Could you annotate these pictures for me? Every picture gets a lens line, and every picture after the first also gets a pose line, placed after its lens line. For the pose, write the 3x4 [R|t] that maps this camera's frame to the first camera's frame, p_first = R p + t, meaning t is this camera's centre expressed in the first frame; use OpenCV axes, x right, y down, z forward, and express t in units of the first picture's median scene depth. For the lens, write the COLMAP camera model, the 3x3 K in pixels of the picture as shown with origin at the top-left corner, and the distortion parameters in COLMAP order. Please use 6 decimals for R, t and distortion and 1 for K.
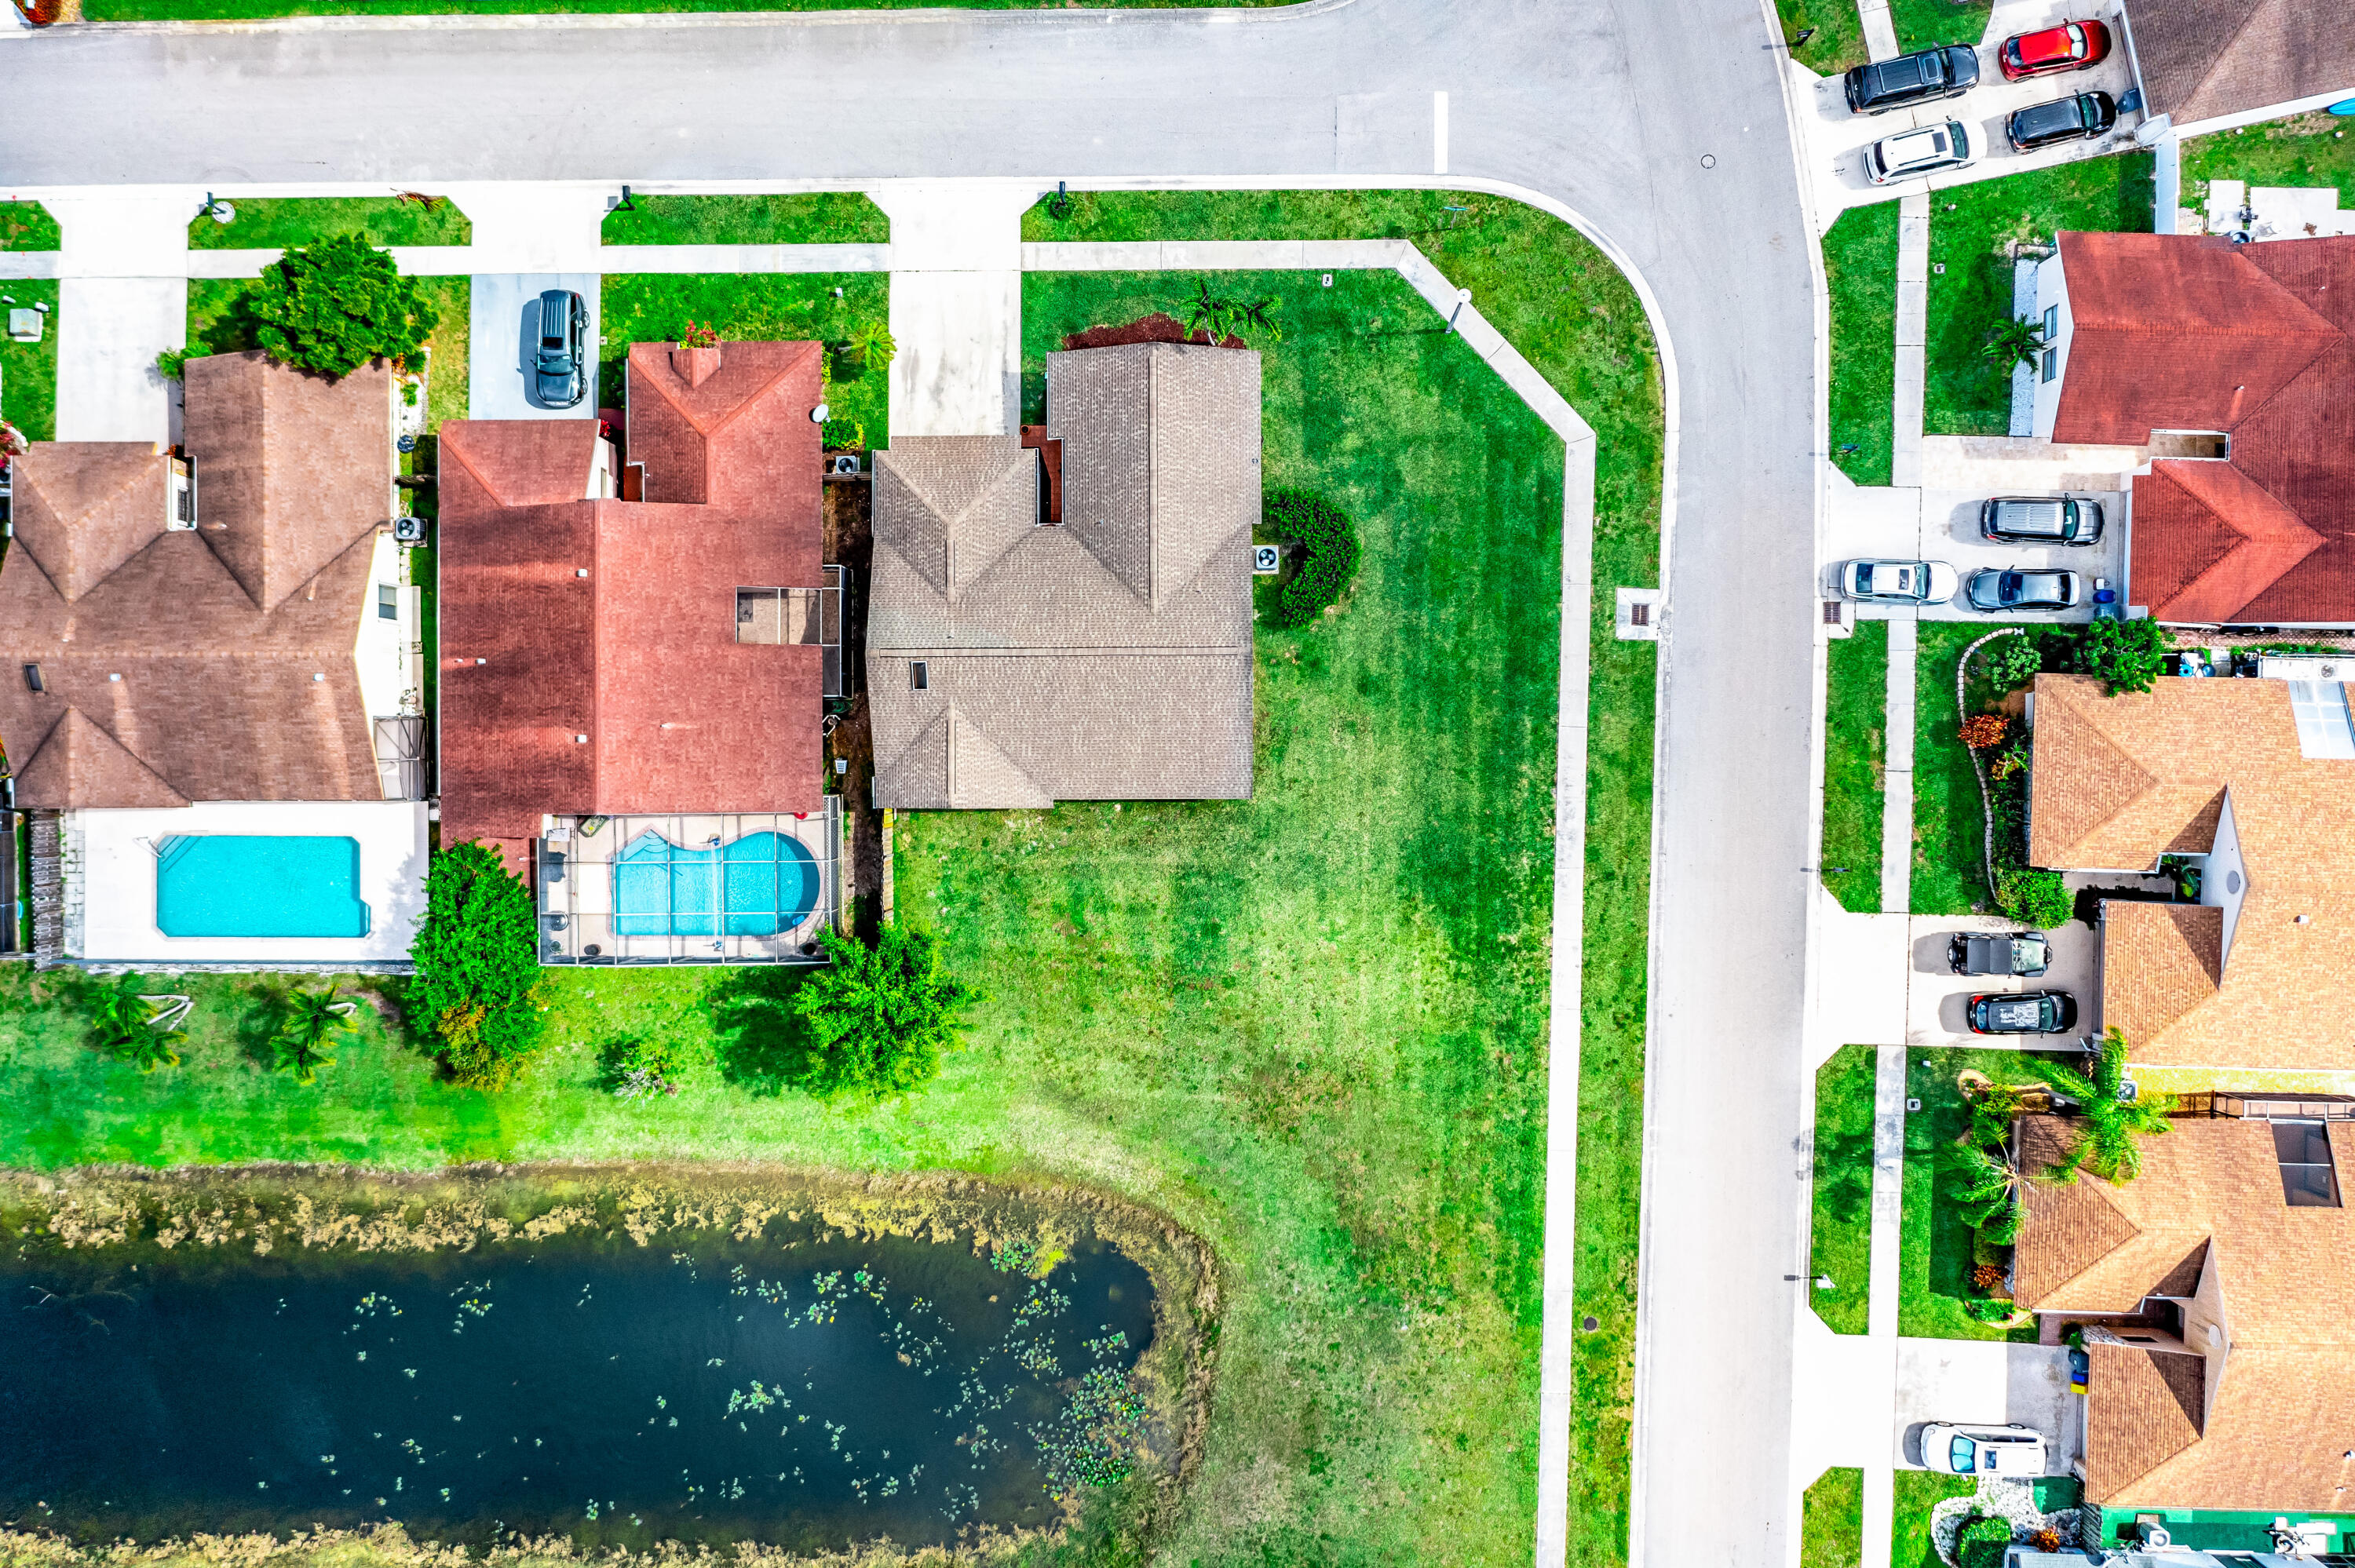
lens RADIAL K [[1843.3, 0, 1173.9], [0, 1843.3, 776.3], [0, 0, 1]] dist [-0.017363, 0.004408]
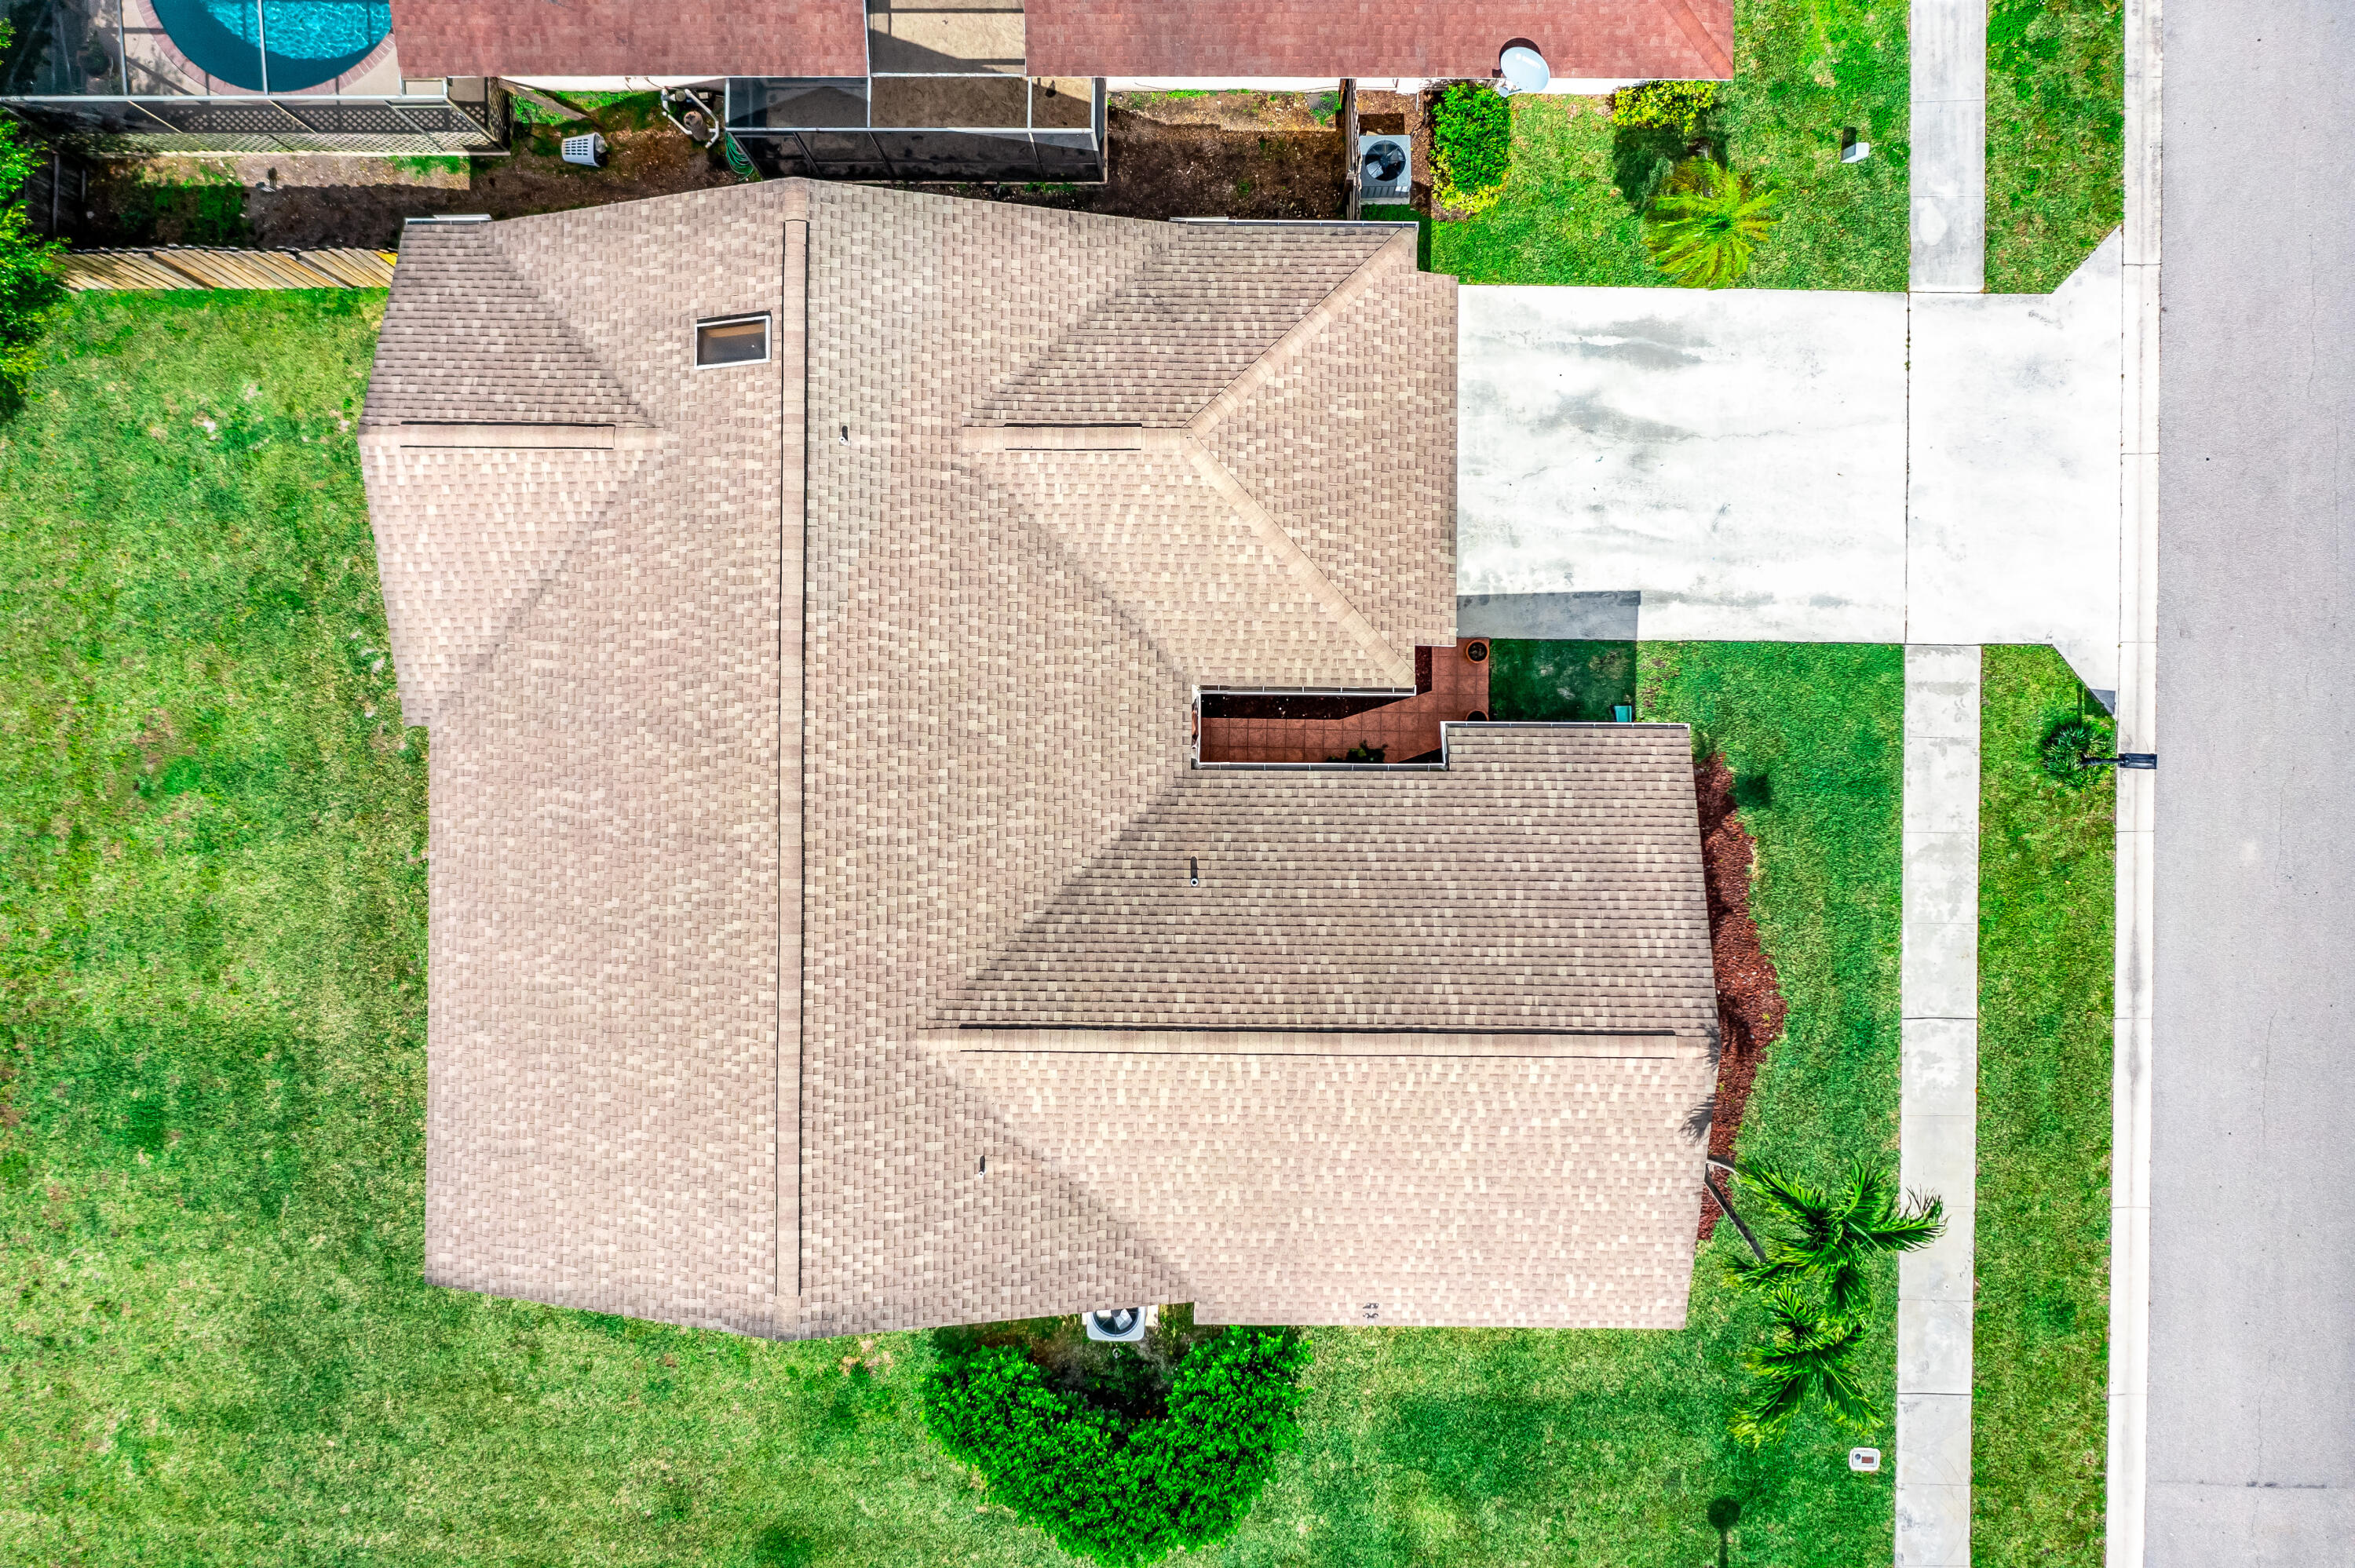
lens RADIAL K [[1843.3, 0, 1136.3], [0, 1843.3, 748.0], [0, 0, 1]] dist [-0.017363, 0.004408]
pose [[-0.012208, 0.999851, 0.012178, -0.064746], [-0.999700, -0.012463, 0.021071, -0.127022], [0.021220, -0.011917, 0.999704, 0.624972]]
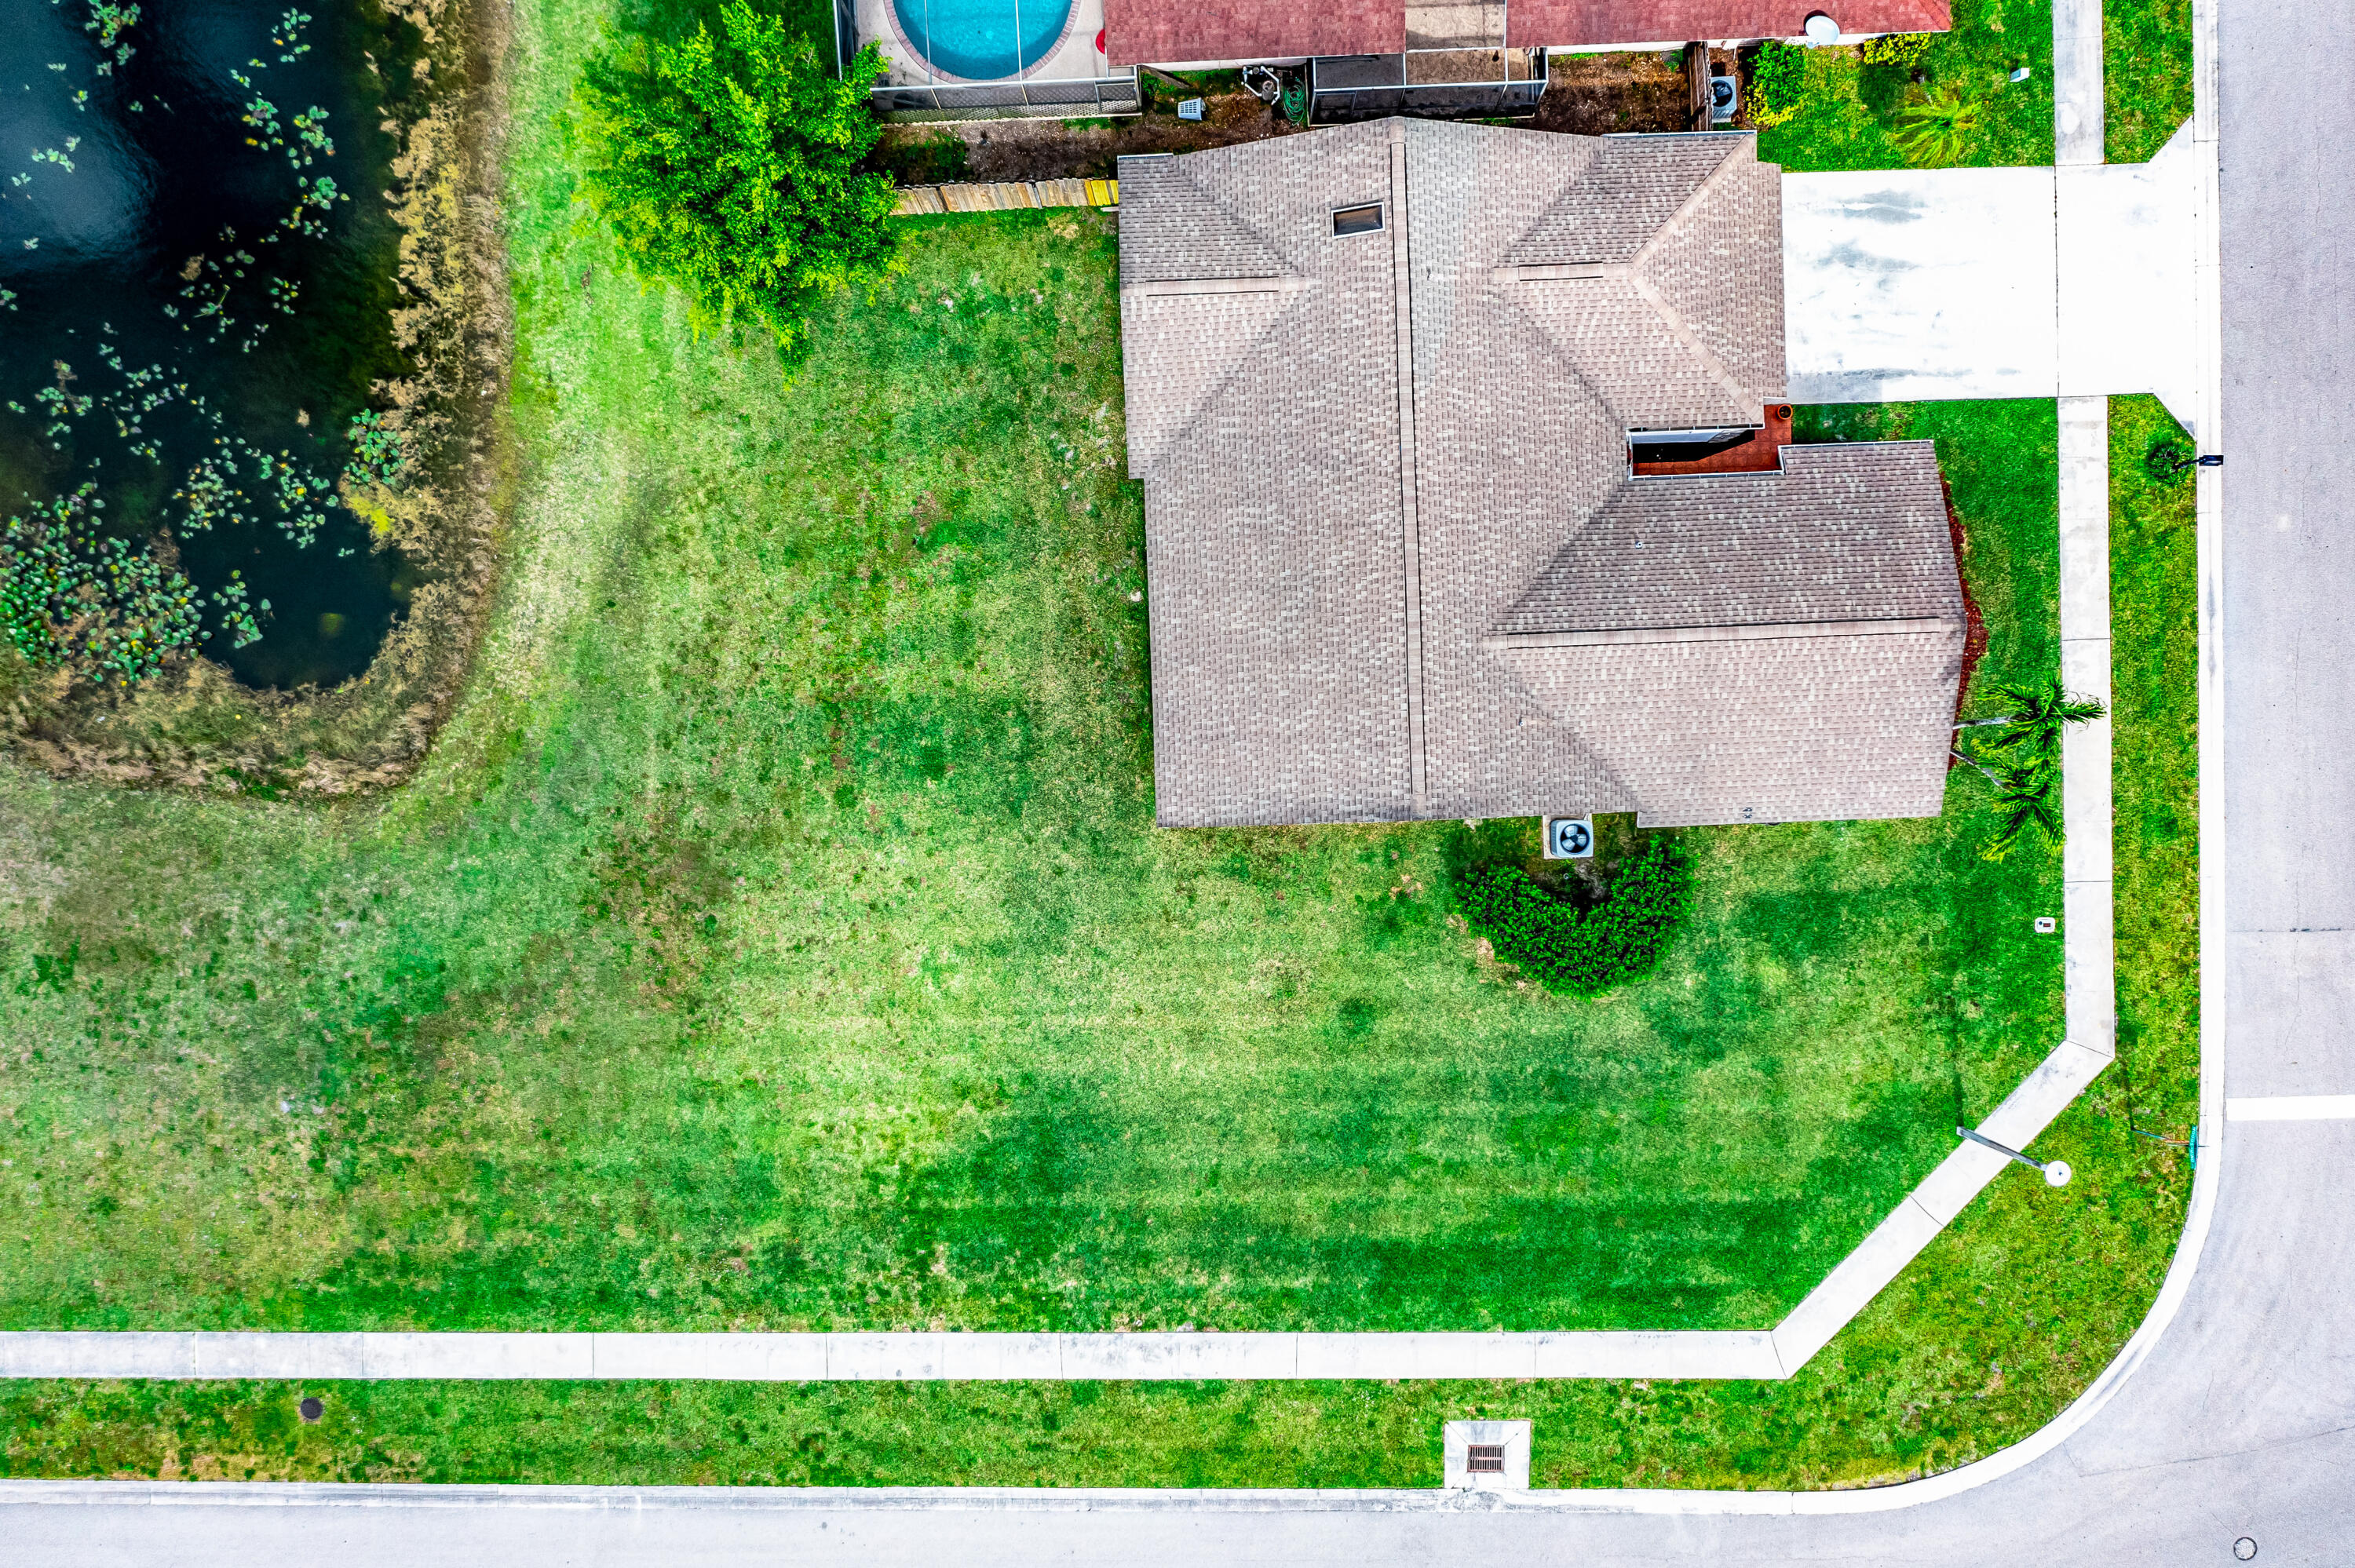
lens RADIAL K [[1843.3, 0, 1174.6], [0, 1843.3, 820.4], [0, 0, 1]] dist [-0.017363, 0.004408]
pose [[0.033408, 0.997518, 0.061981, 0.004585], [-0.999242, 0.032098, 0.022018, -0.006067], [0.019974, -0.062670, 0.997834, 0.412741]]
